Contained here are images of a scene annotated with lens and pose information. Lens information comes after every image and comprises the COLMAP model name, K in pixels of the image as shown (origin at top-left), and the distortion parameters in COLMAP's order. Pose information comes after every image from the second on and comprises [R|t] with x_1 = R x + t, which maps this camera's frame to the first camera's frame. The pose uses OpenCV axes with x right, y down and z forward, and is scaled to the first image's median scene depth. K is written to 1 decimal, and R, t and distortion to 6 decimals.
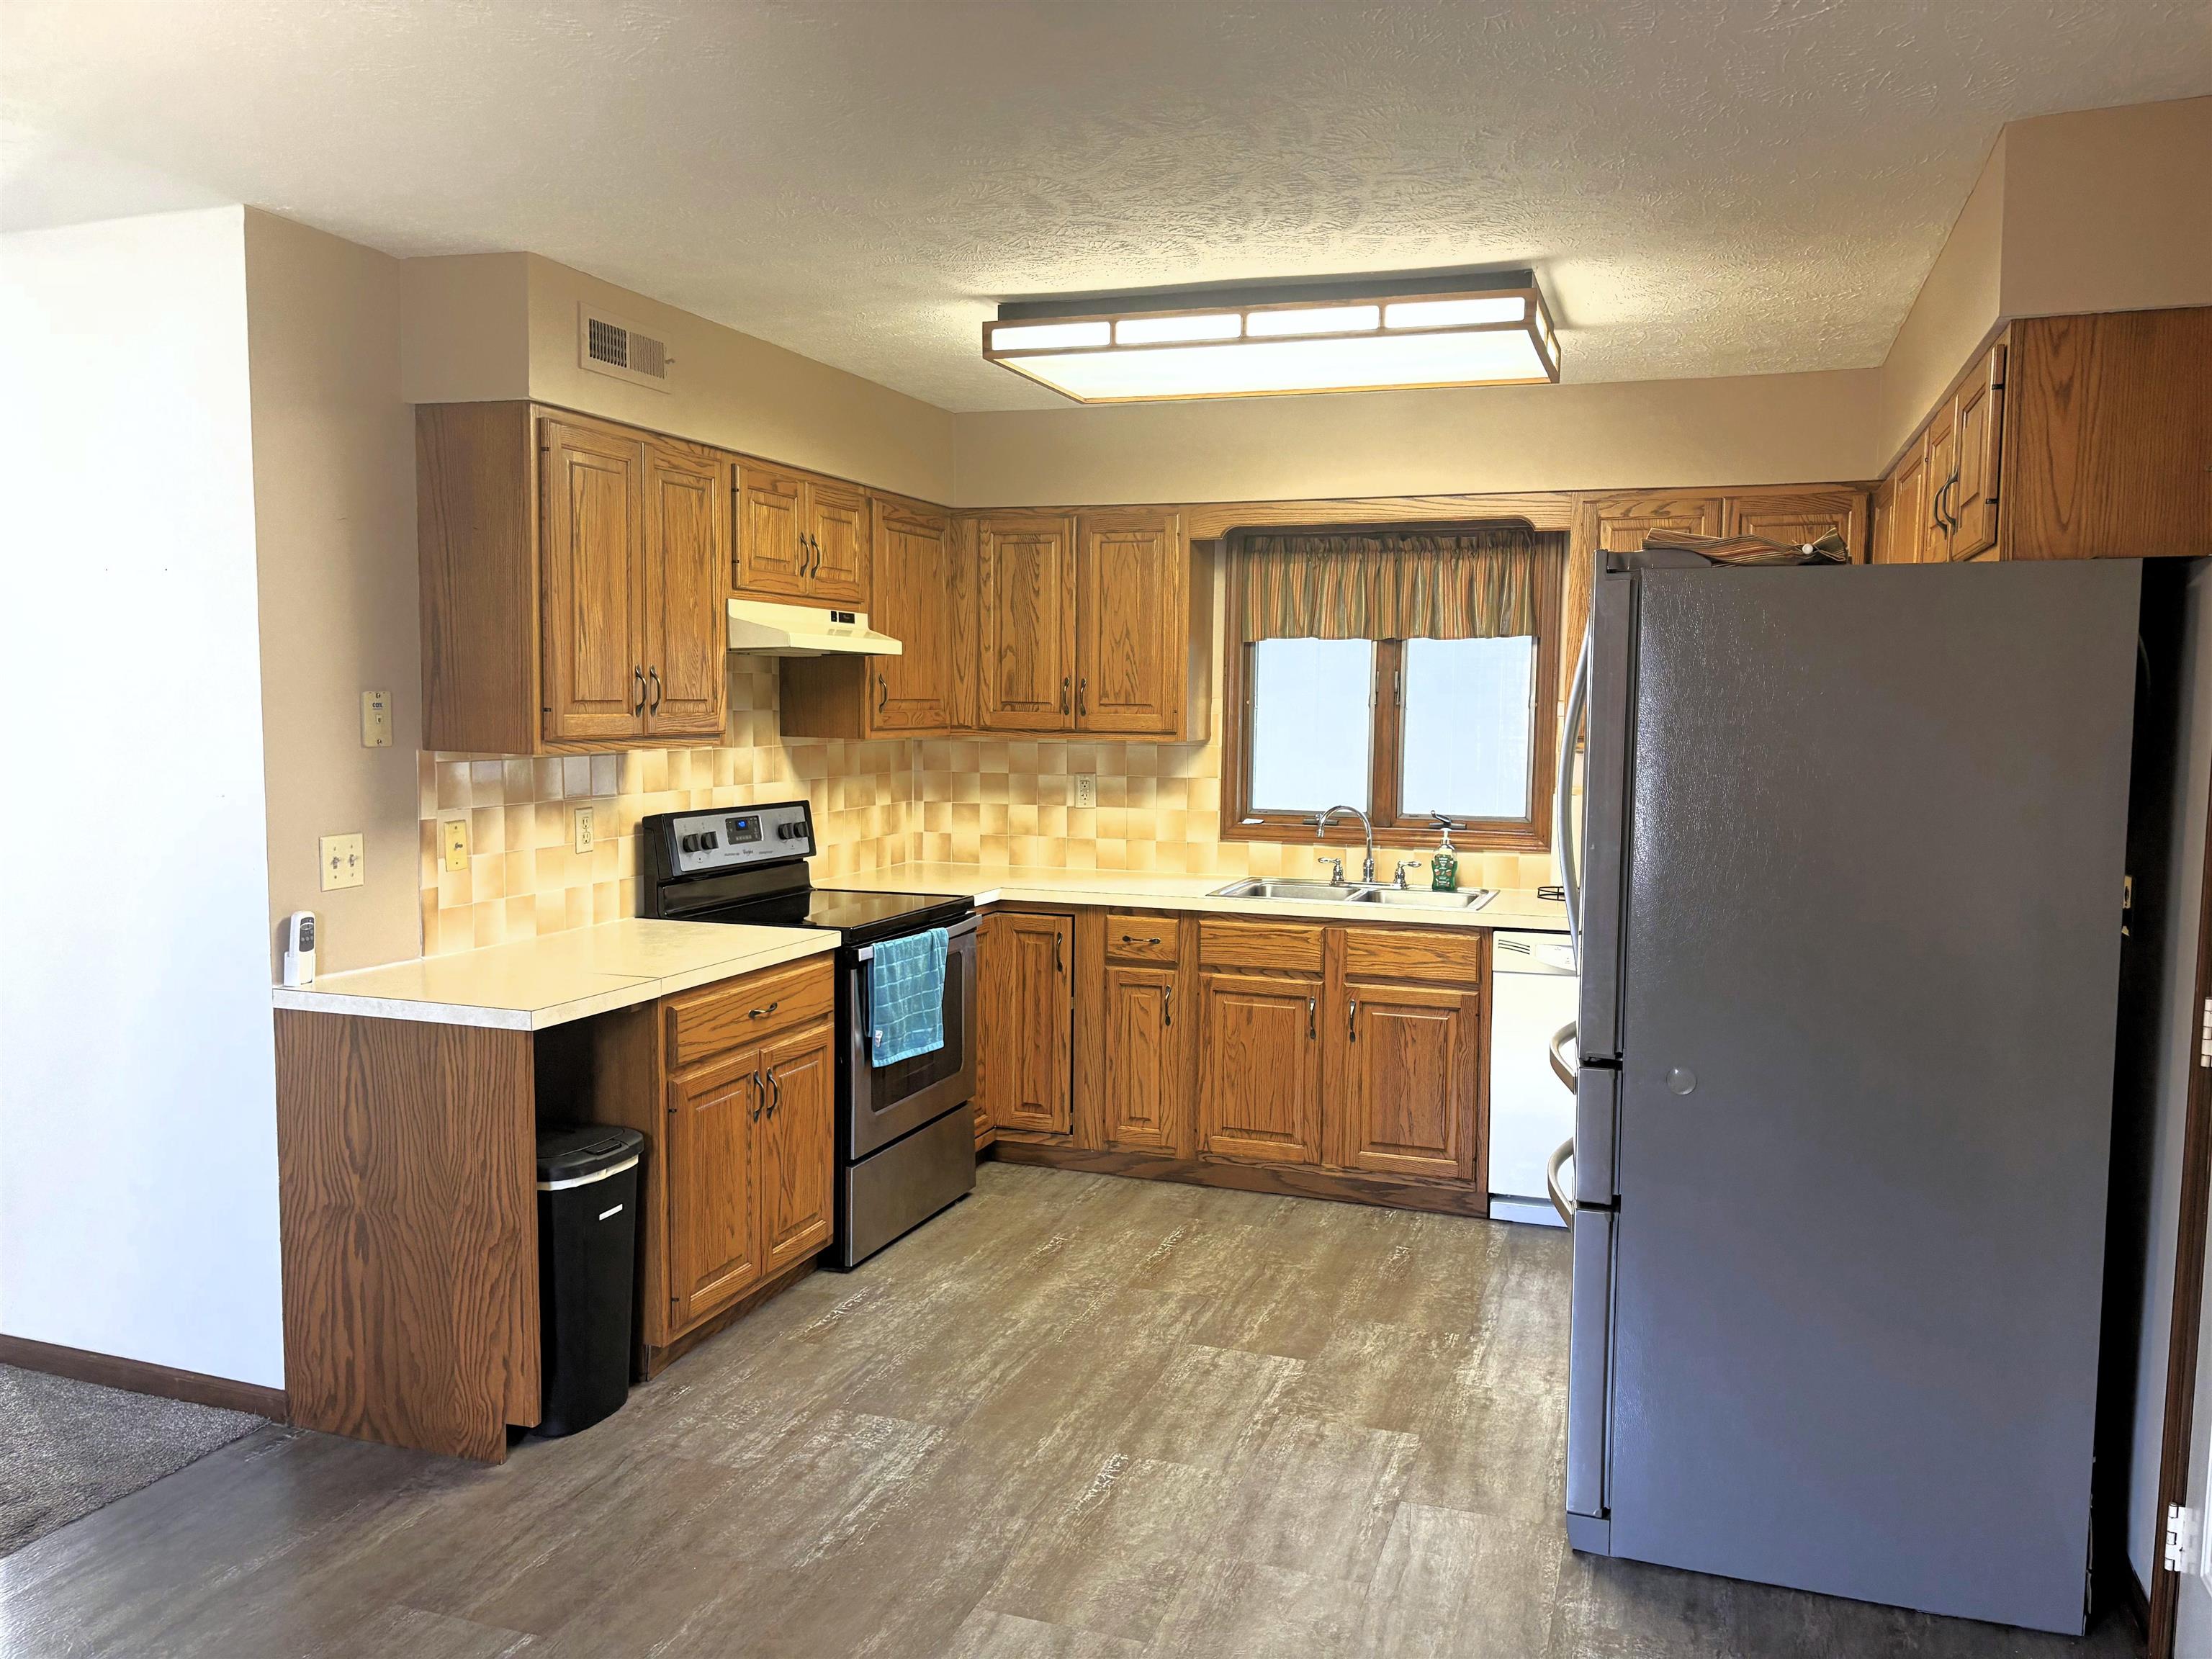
lens RADIAL K [[1720.8, 0, 1106.0], [0, 1720.8, 829.5], [0, 0, 1]] dist [0.091879, -0.123632]
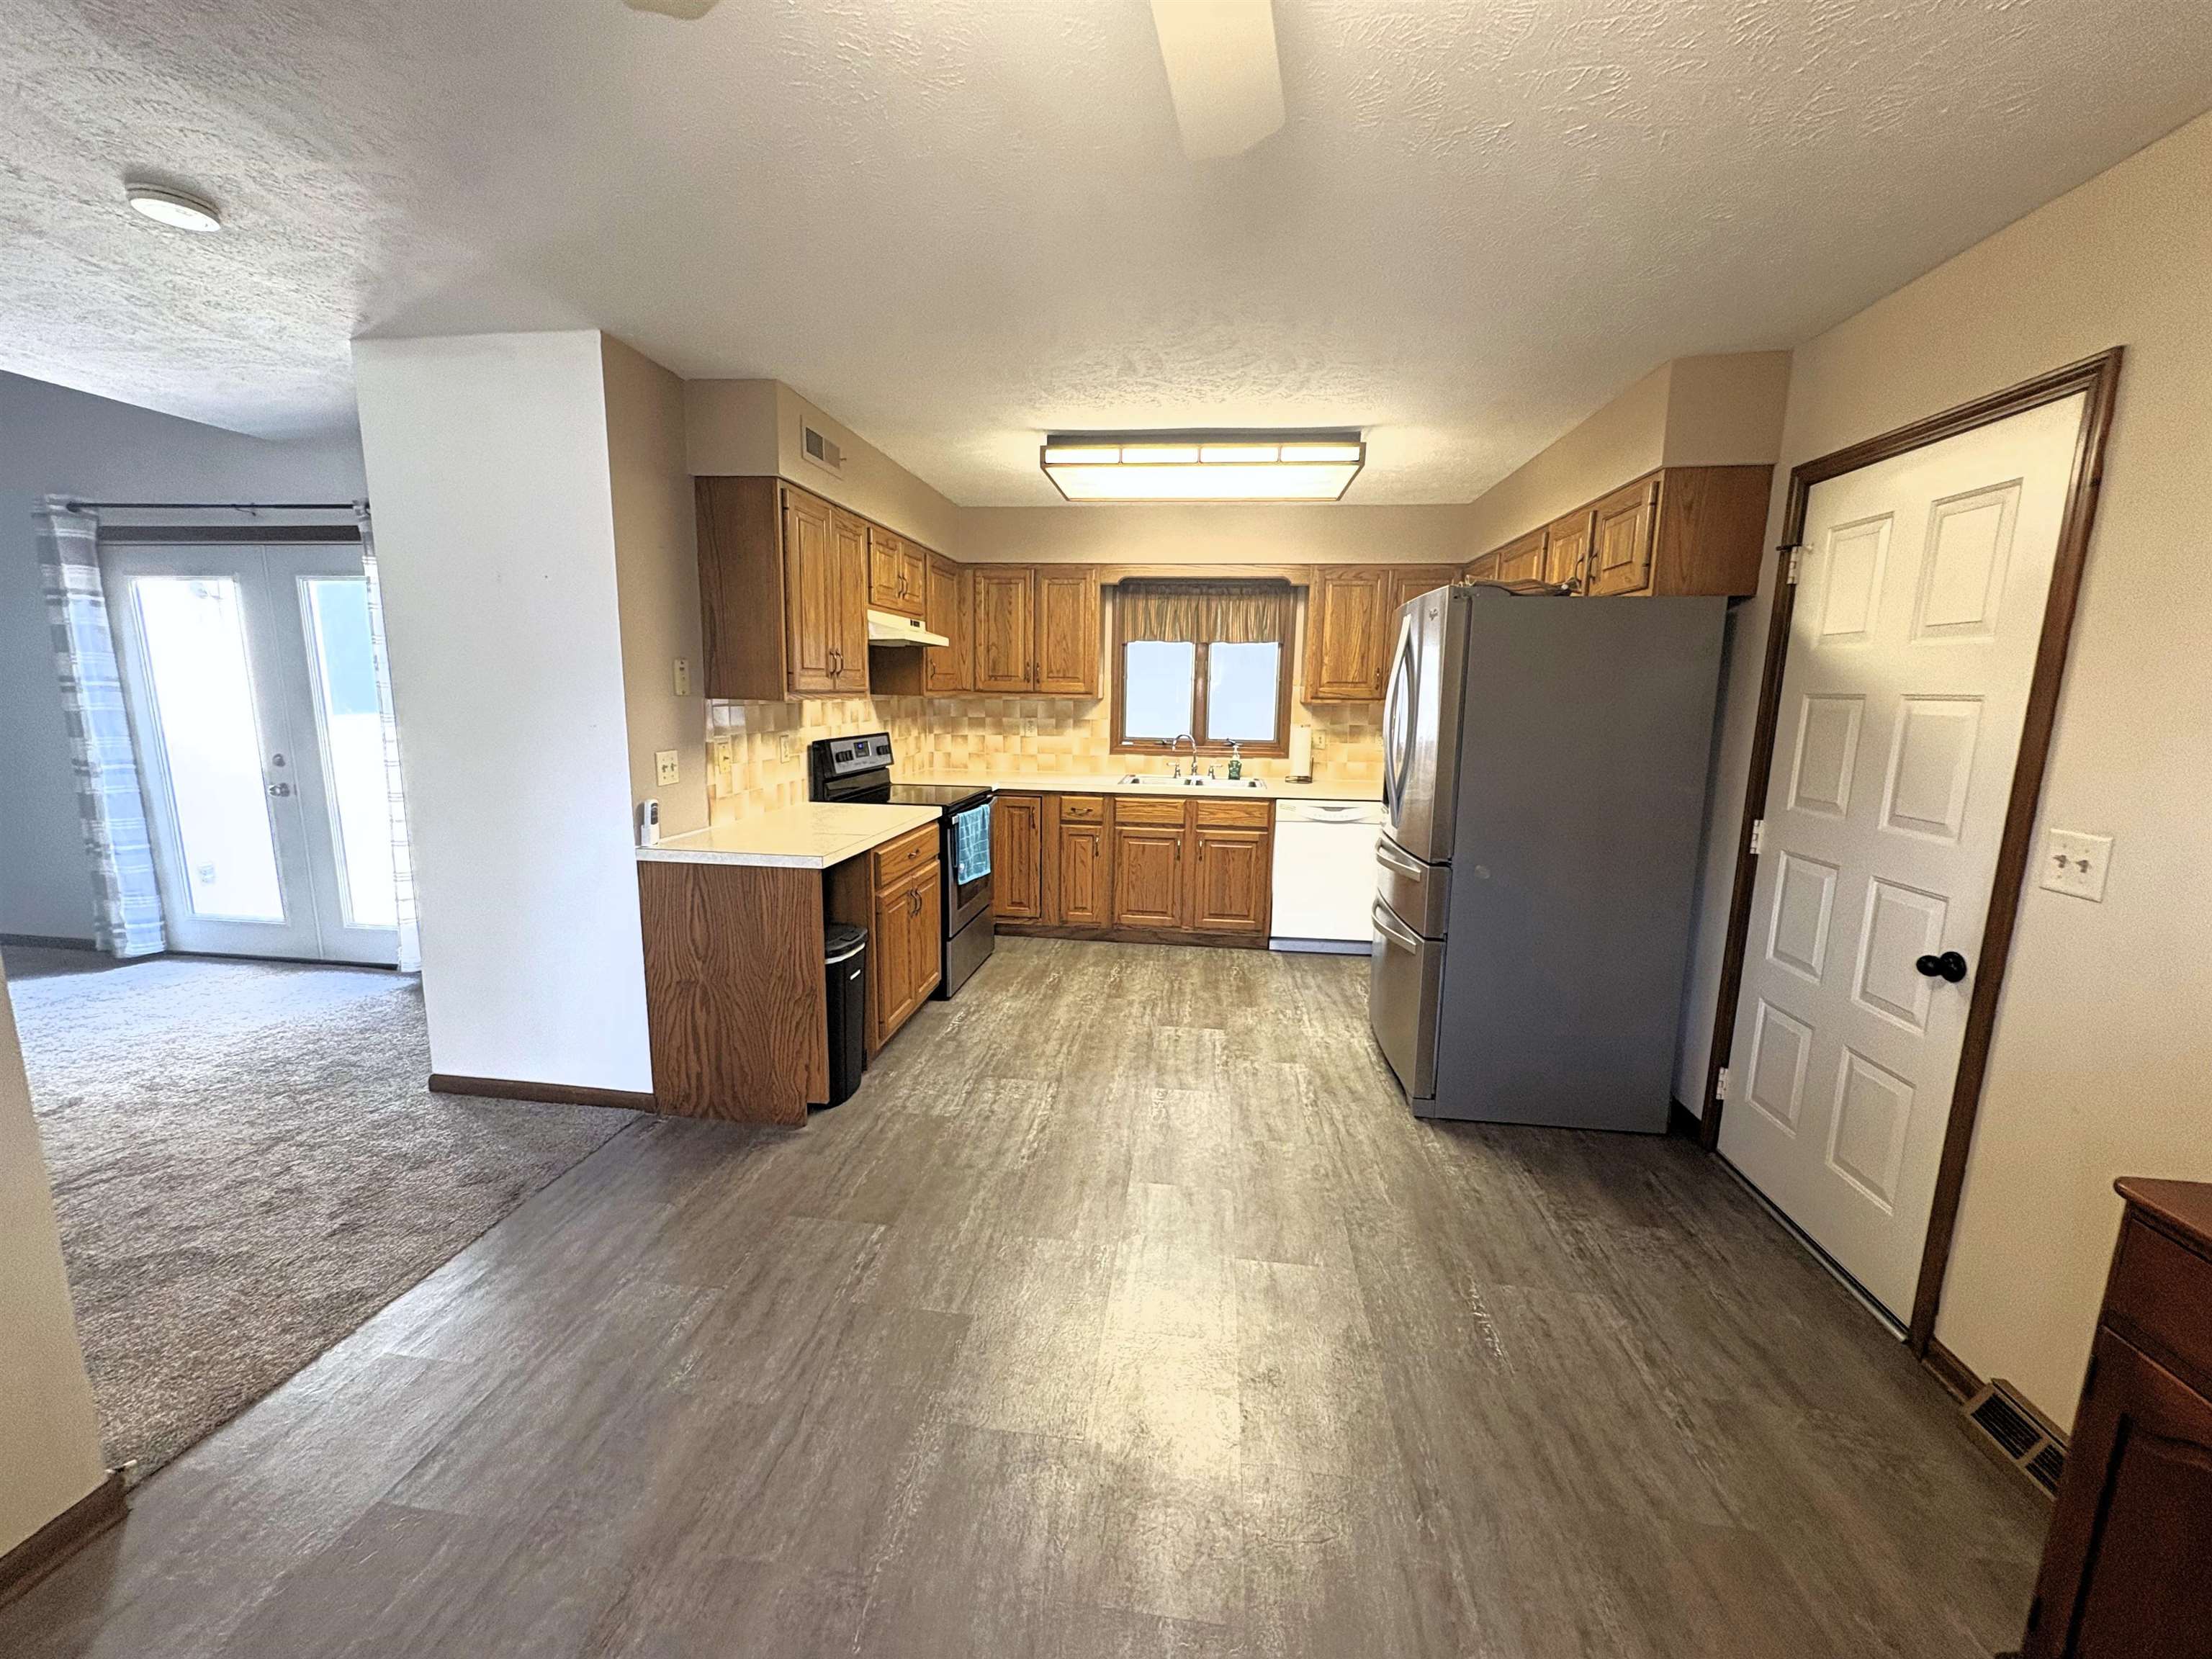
lens RADIAL K [[901.3, 0, 1106.0], [0, 901.3, 829.5], [0, 0, 1]] dist [-0.001202, 0.000004]
pose [[0.976663, -0.027389, 0.213025, -0.181595], [0.009608, 0.996414, 0.084060, 0.007261], [-0.214563, -0.080051, 0.973424, 0.088531]]
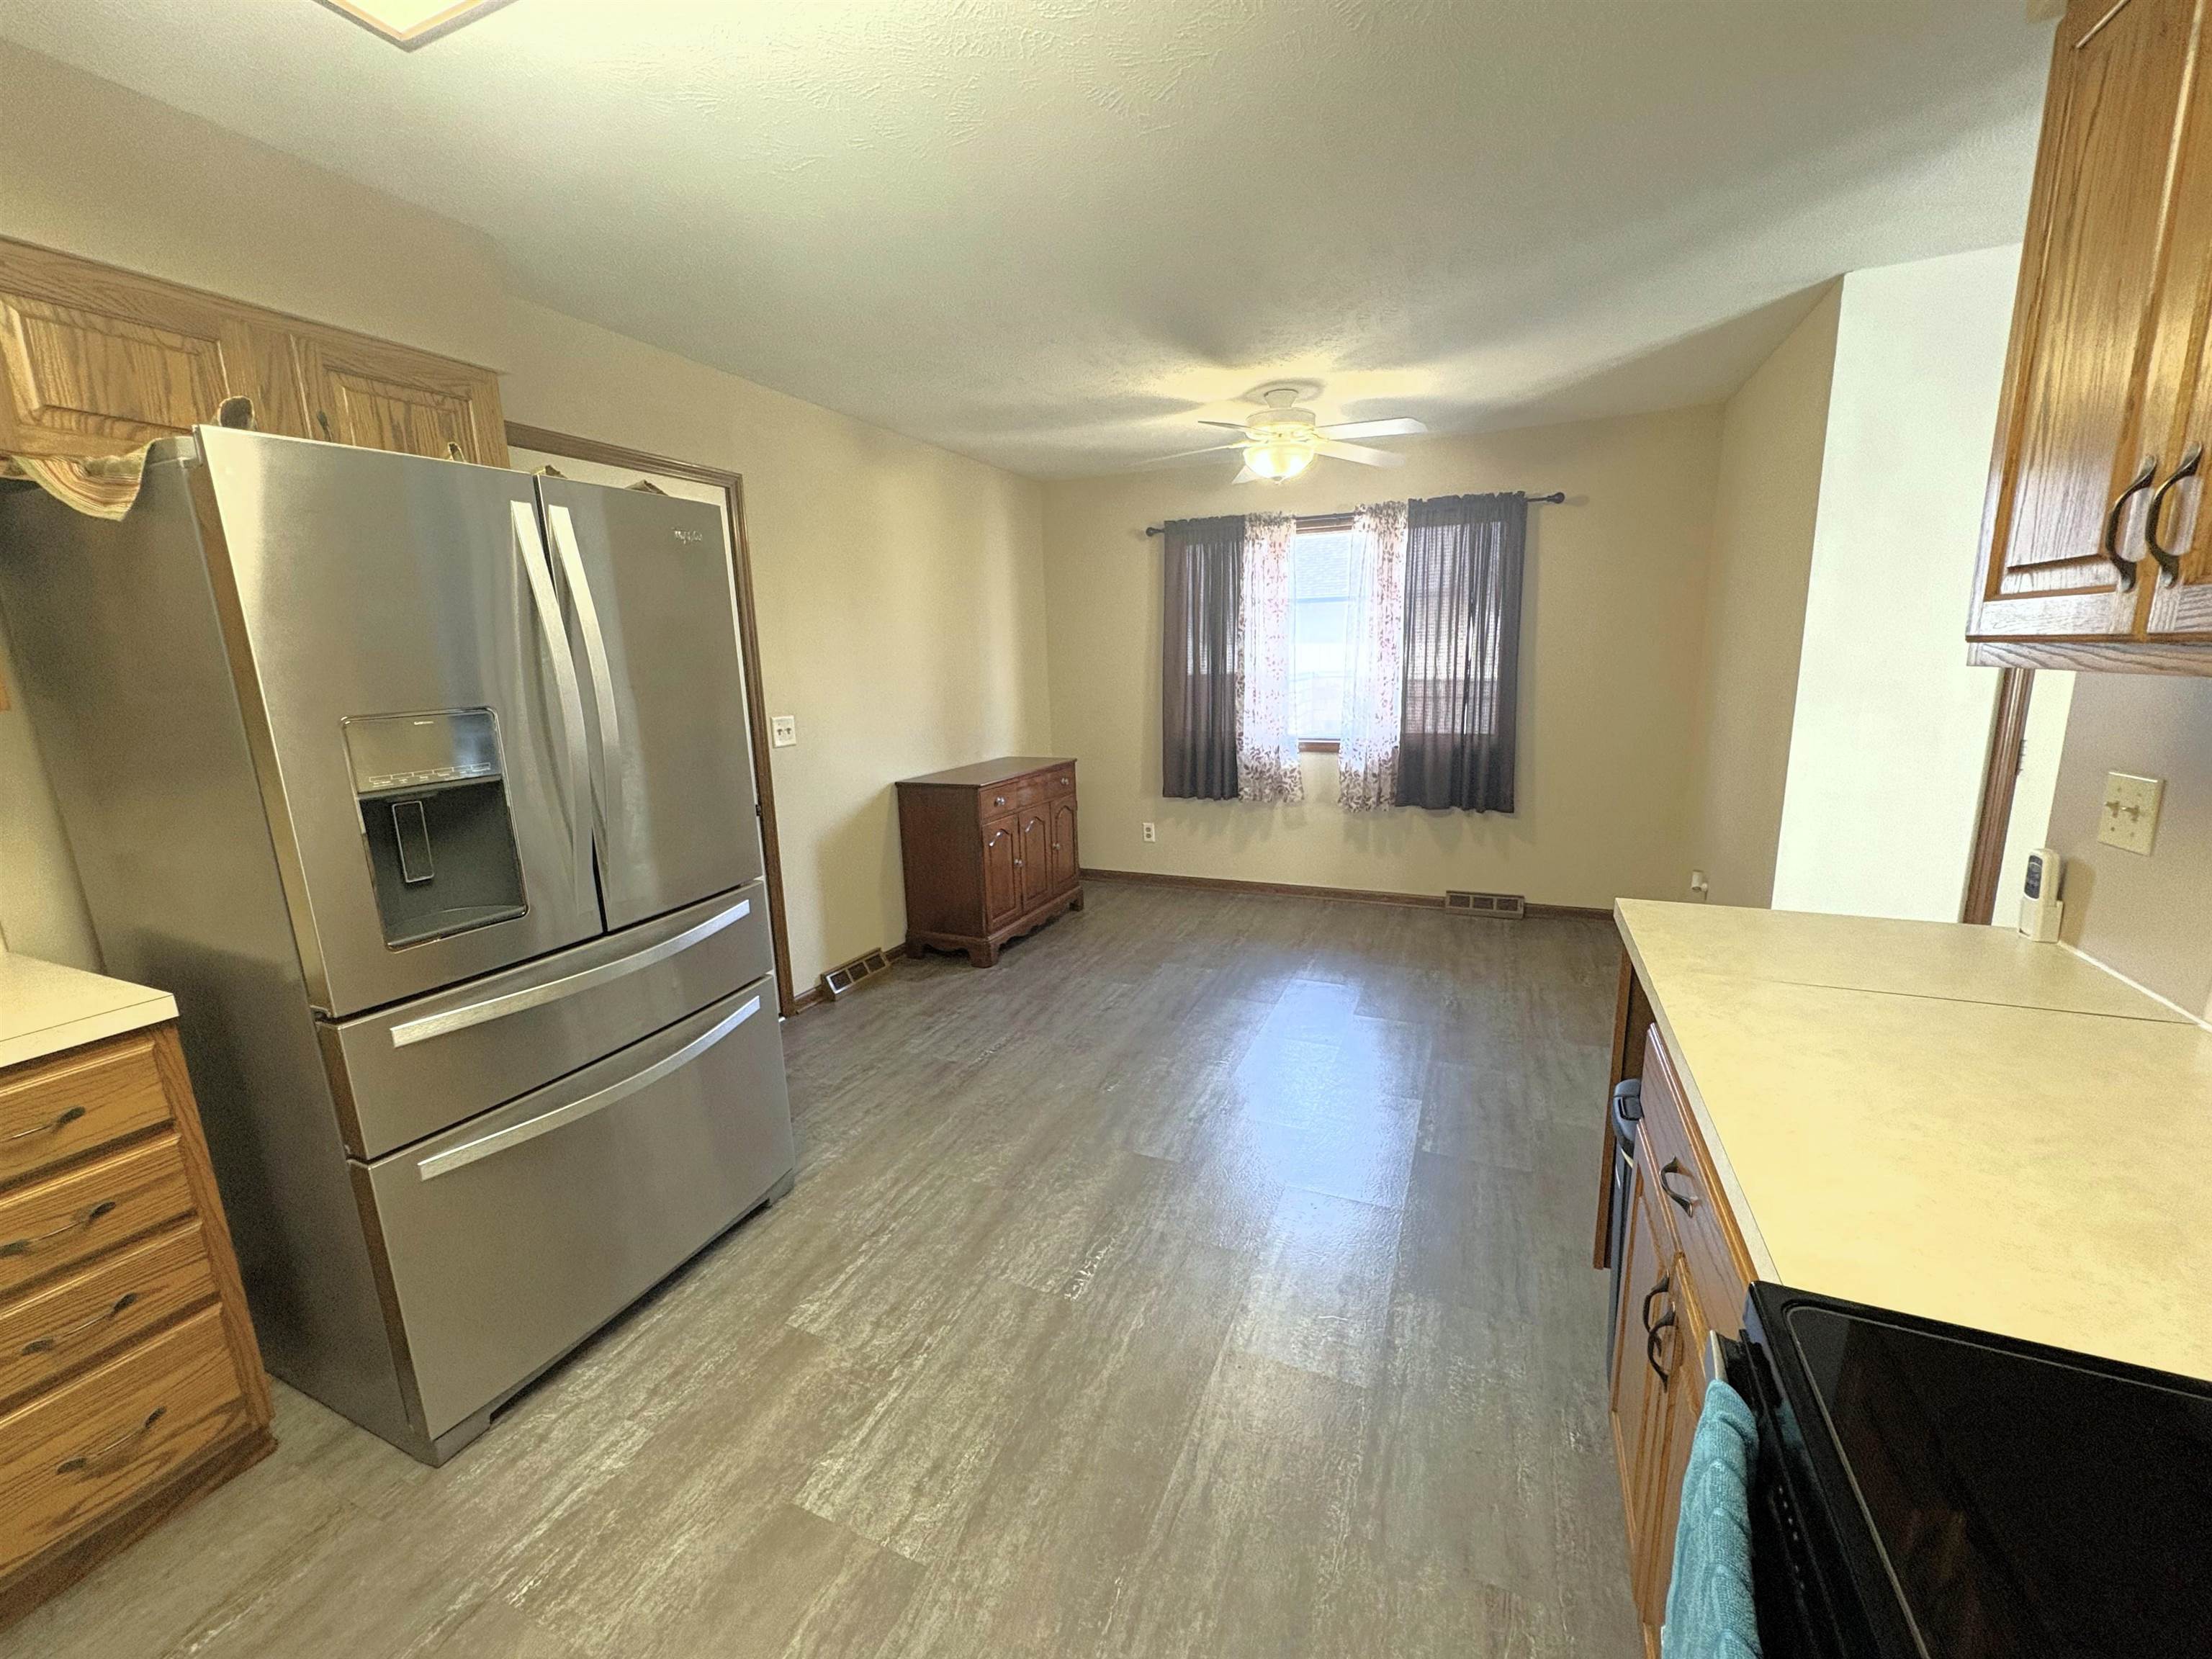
lens RADIAL K [[901.3, 0, 1106.0], [0, 901.3, 829.5], [0, 0, 1]] dist [-0.001202, 0.000004]
pose [[-0.997678, 0.004763, 0.067939, -0.041974], [0.023237, 0.961500, 0.273821, -0.067912], [-0.064019, 0.274764, -0.959378, 1.118863]]
